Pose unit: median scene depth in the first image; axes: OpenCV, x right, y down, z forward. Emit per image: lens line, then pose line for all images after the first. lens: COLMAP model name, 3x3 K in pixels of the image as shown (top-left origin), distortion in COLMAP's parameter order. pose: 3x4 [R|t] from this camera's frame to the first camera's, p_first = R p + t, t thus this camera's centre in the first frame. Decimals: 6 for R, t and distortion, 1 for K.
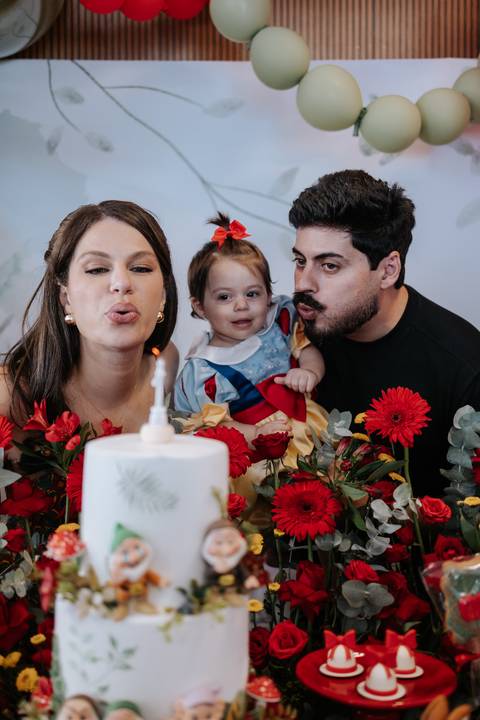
lens RADIAL K [[771.5, 0, 252.1], [0, 771.5, 354.9], [0, 0, 1]] dist [-0.006341, 0.019767]
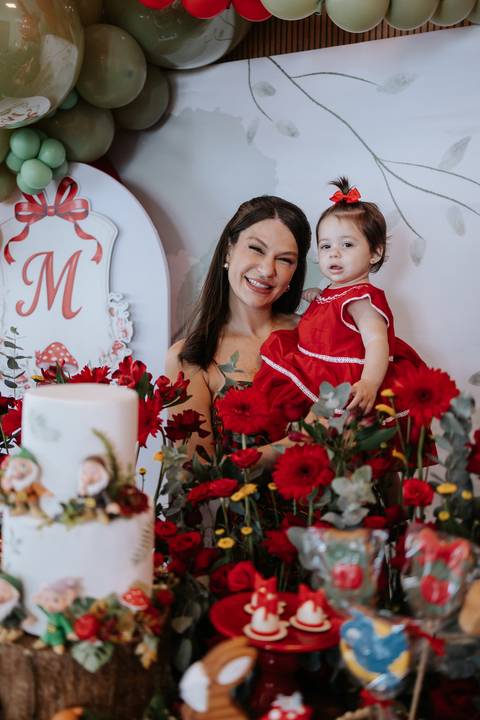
lens RADIAL K [[746.7, 0, 240.0], [0, 746.7, 360.0], [0, 0, 1]] dist [0.001392, -0.014656]
pose [[0.862599, 0.067335, -0.501387, 0.603290], [-0.040338, 0.997101, 0.064510, -0.023488], [0.504277, -0.035421, 0.862815, 0.058104]]
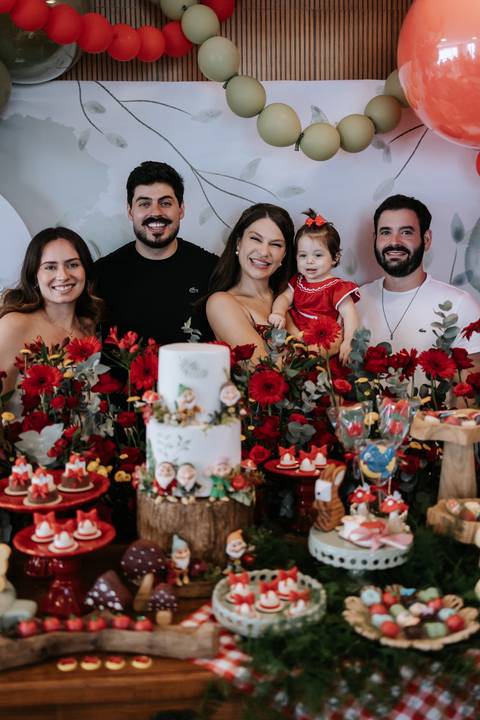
lens RADIAL K [[776.0, 0, 244.0], [0, 776.0, 343.7], [0, 0, 1]] dist [-0.006514, -0.004872]
pose [[0.999035, -0.015433, 0.041119, -0.064360], [0.011879, 0.996283, 0.085320, -0.055686], [-0.042283, -0.084749, 0.995505, -0.864500]]
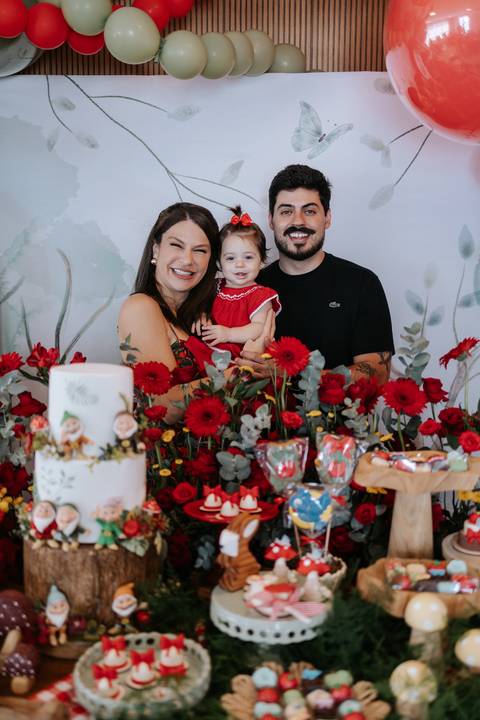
lens RADIAL K [[765.2, 0, 233.3], [0, 765.2, 383.1], [0, 0, 1]] dist [0.004481, 0.001455]
pose [[0.998081, 0.016438, -0.059704, 0.252186], [-0.009687, 0.993701, 0.111645, -0.040611], [0.061164, -0.110852, 0.991953, -0.585768]]
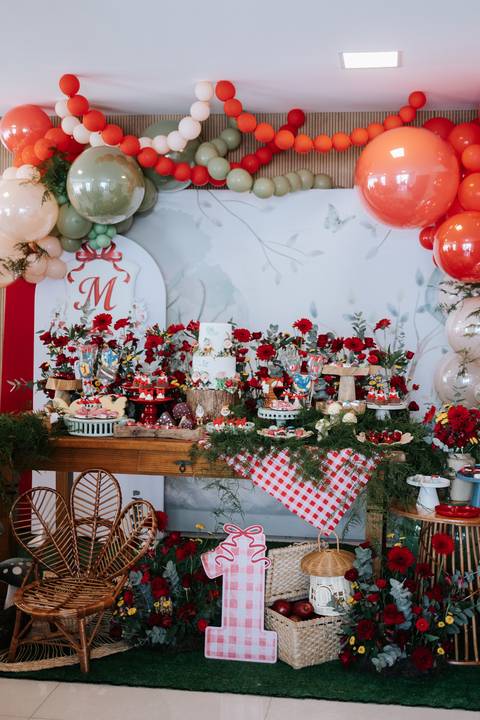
lens RADIAL K [[801.5, 0, 271.5], [0, 801.5, 358.9], [0, 0, 1]] dist [0.006674, -0.007879]
pose [[0.985002, 0.030612, -0.169805, 0.823727], [-0.026396, 0.999286, 0.027032, 0.157081], [0.170511, -0.022145, 0.985107, -2.927957]]
